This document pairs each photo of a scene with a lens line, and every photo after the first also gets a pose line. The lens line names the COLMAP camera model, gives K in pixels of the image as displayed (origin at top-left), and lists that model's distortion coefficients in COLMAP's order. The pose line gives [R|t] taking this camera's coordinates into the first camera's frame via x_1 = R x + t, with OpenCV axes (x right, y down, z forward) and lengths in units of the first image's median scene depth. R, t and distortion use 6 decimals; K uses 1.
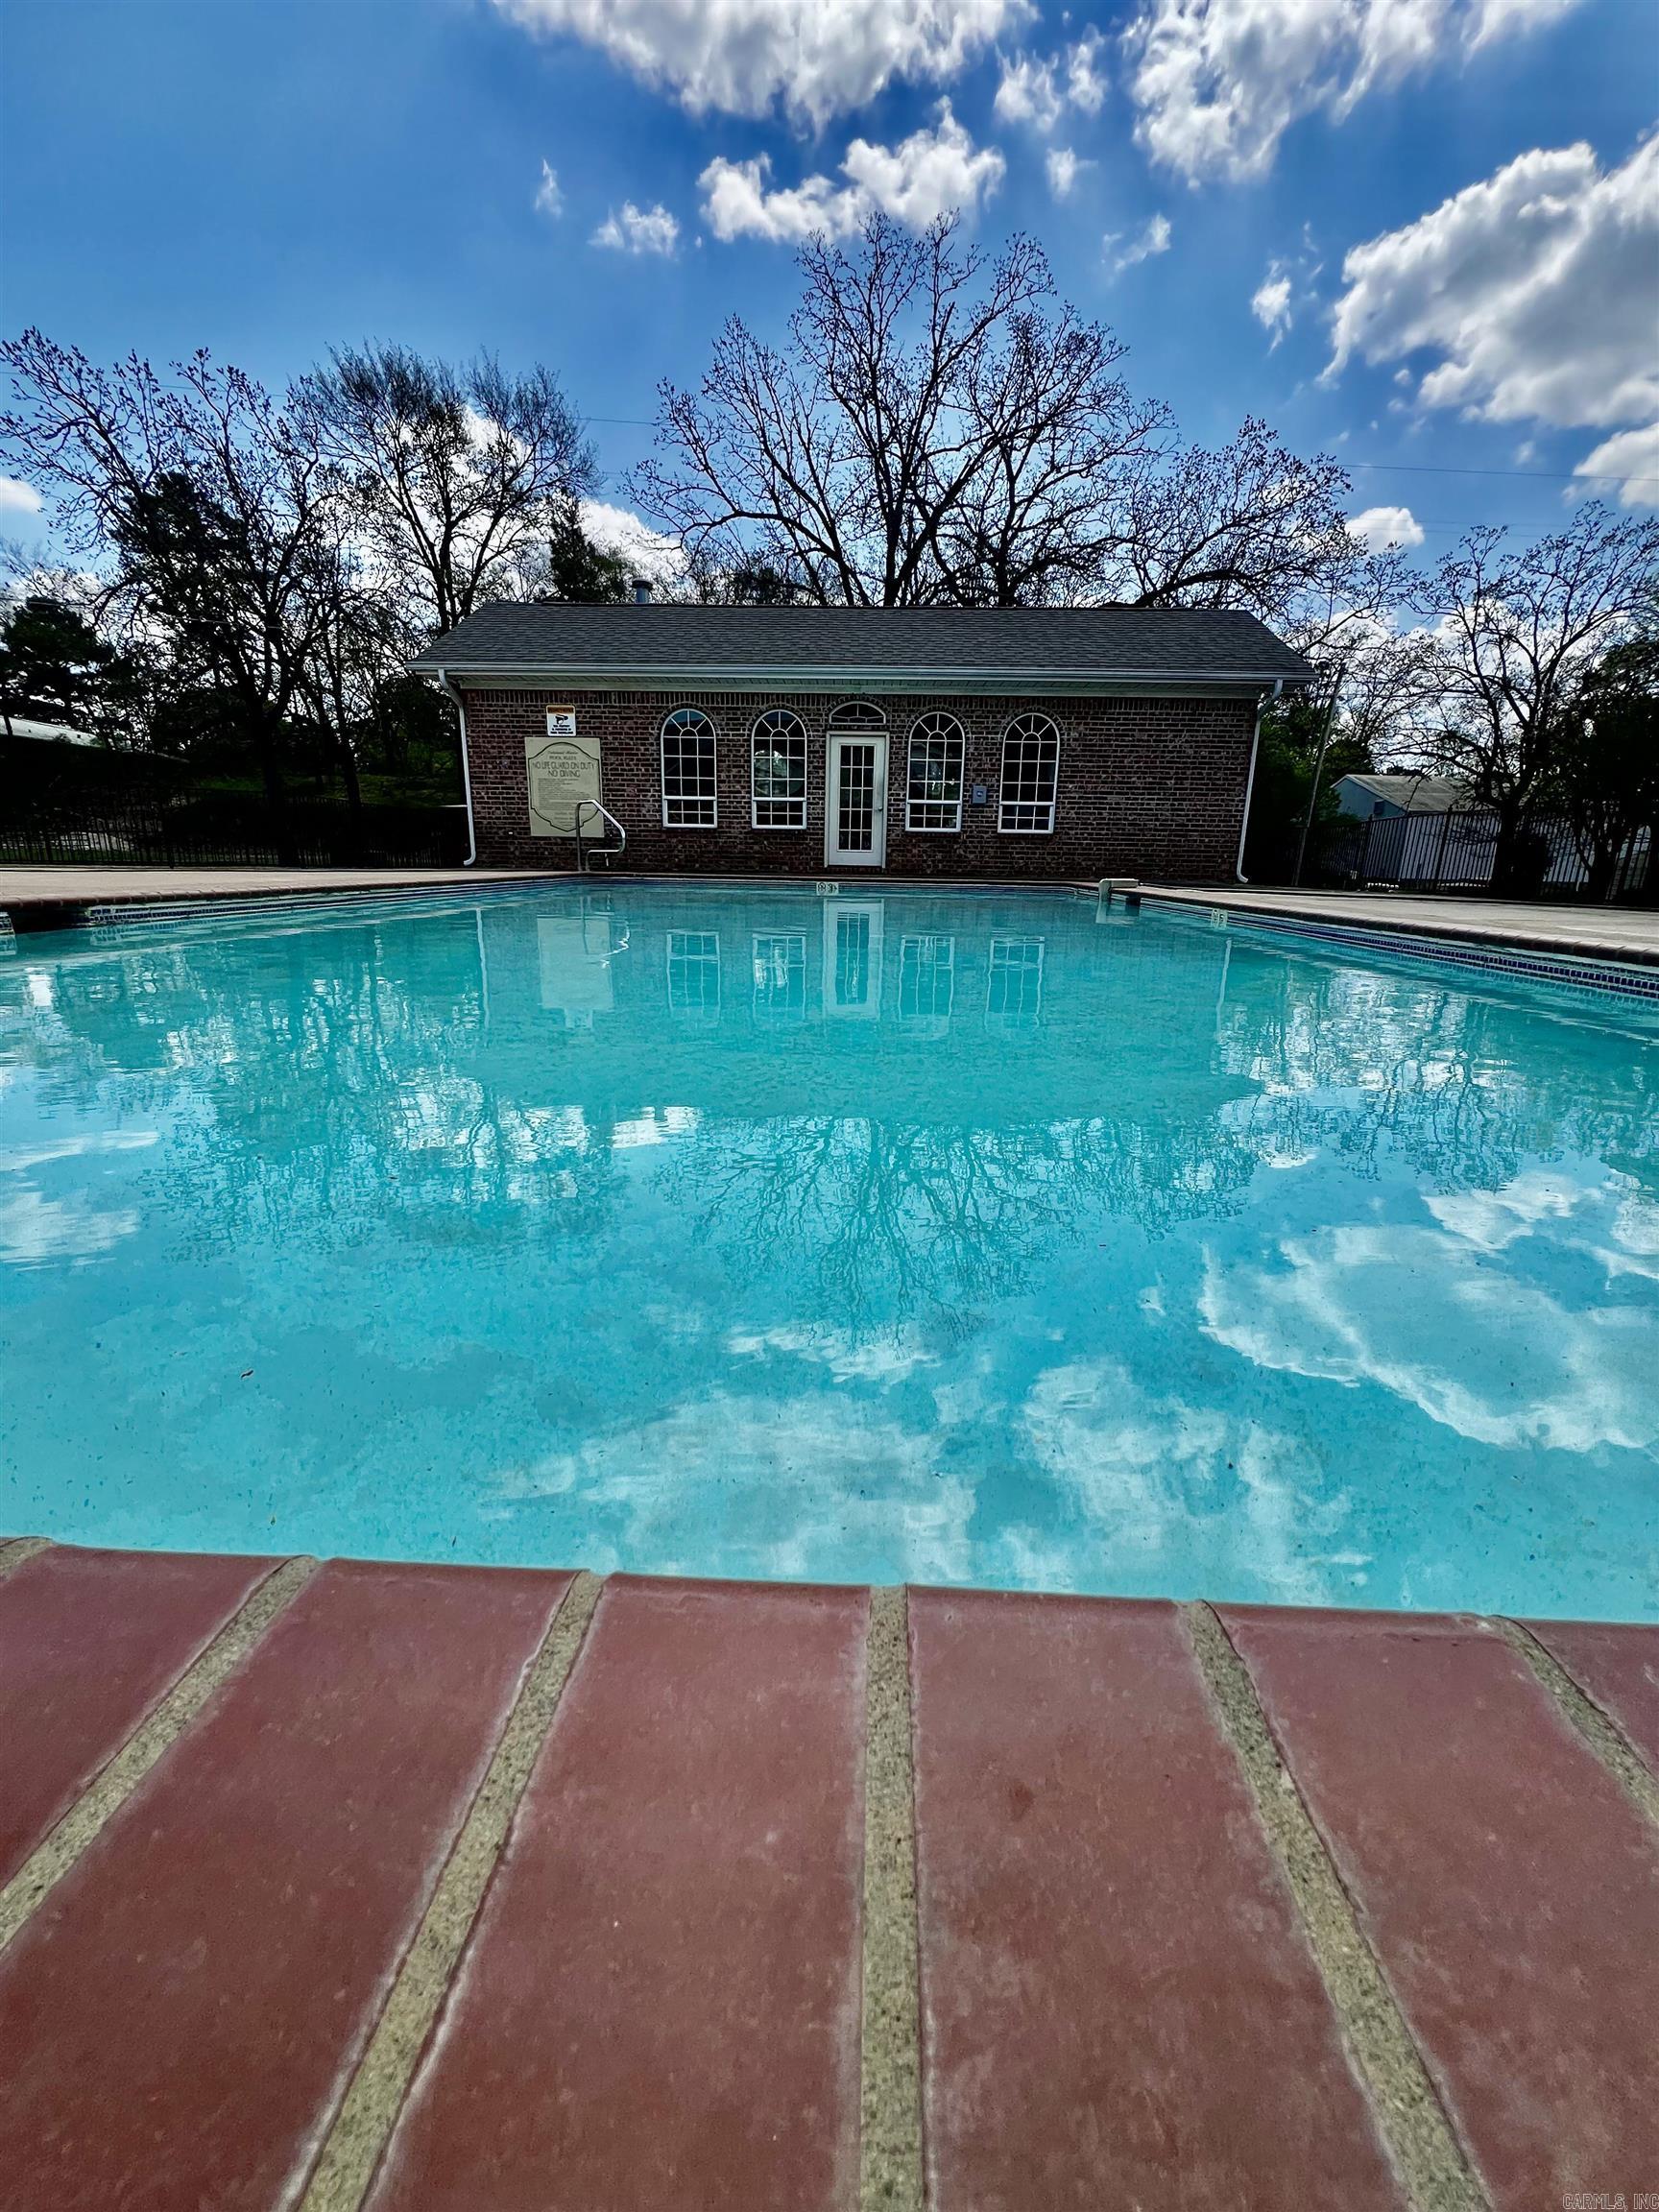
lens RADIAL K [[883.3, 0, 838.5], [0, 883.3, 1098.3], [0, 0, 1]] dist [-0.000691, 0.000145]
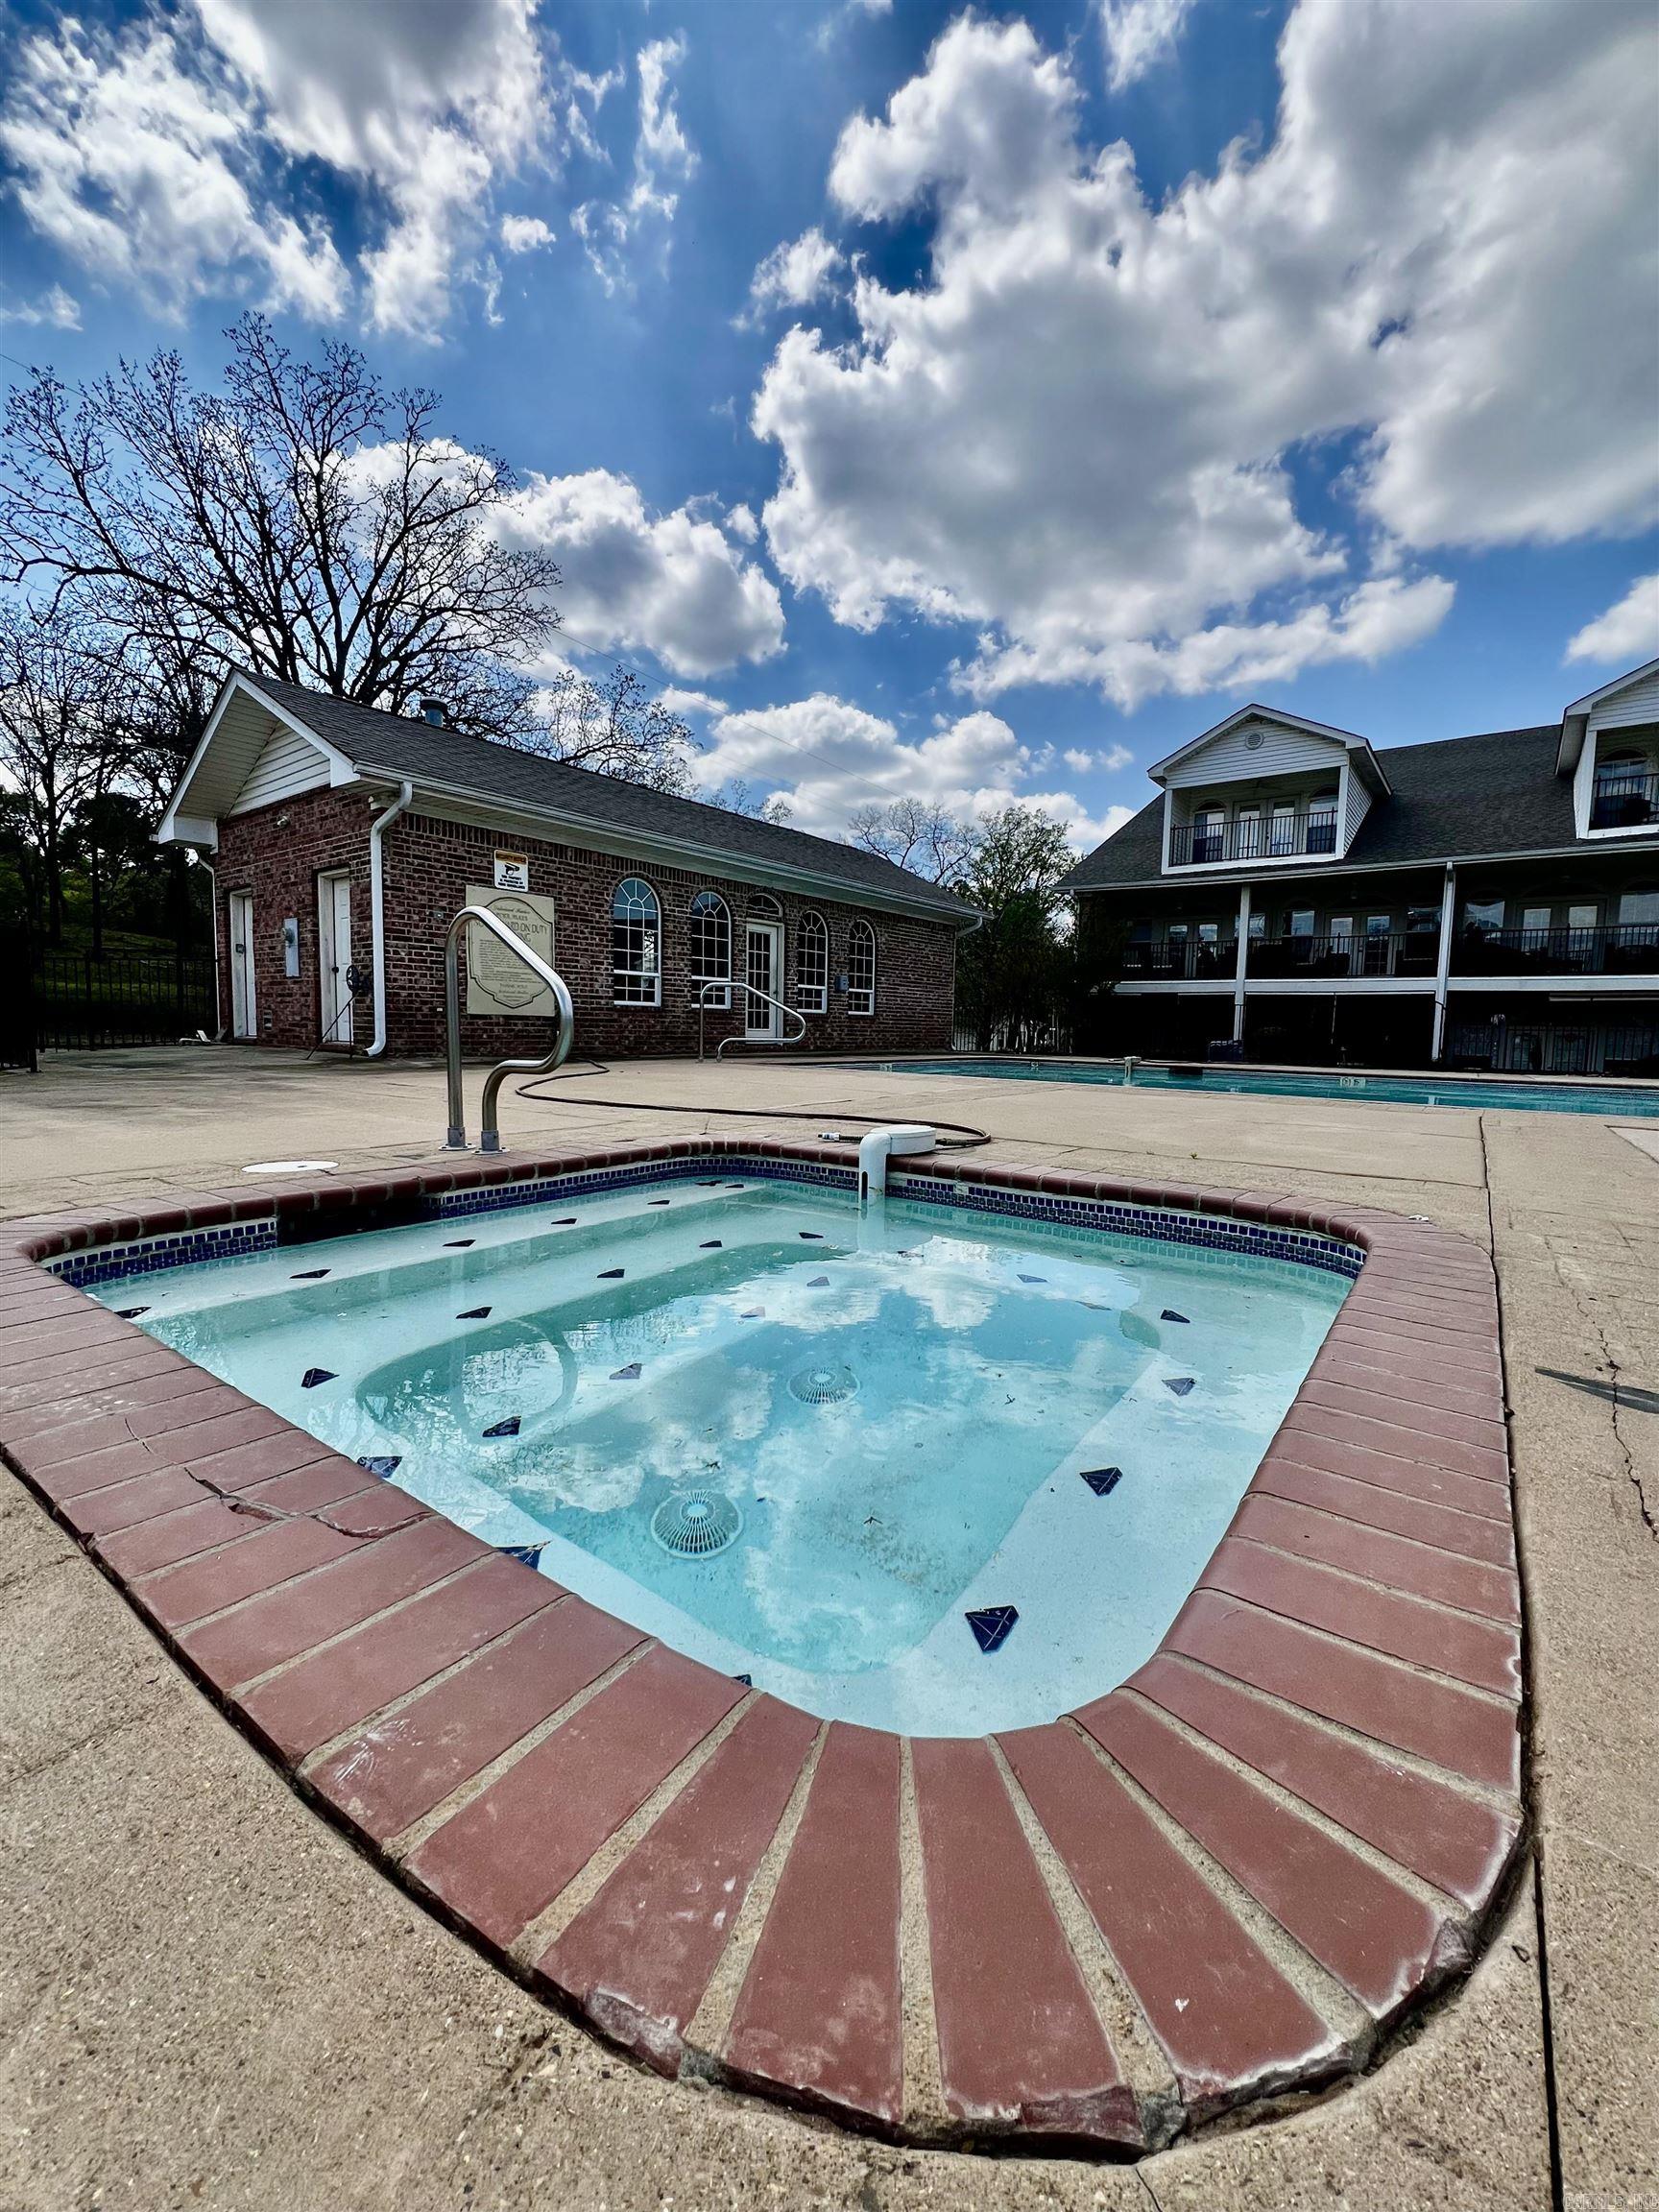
lens RADIAL K [[897.4, 0, 829.6], [0, 897.4, 1108.6], [0, 0, 1]] dist [0.001758, 0.000087]
pose [[0.567178, -0.081977, 0.819505, -0.819250], [0.192819, 0.980597, -0.035359, -0.140263], [-0.800706, 0.178071, 0.571980, 0.360113]]
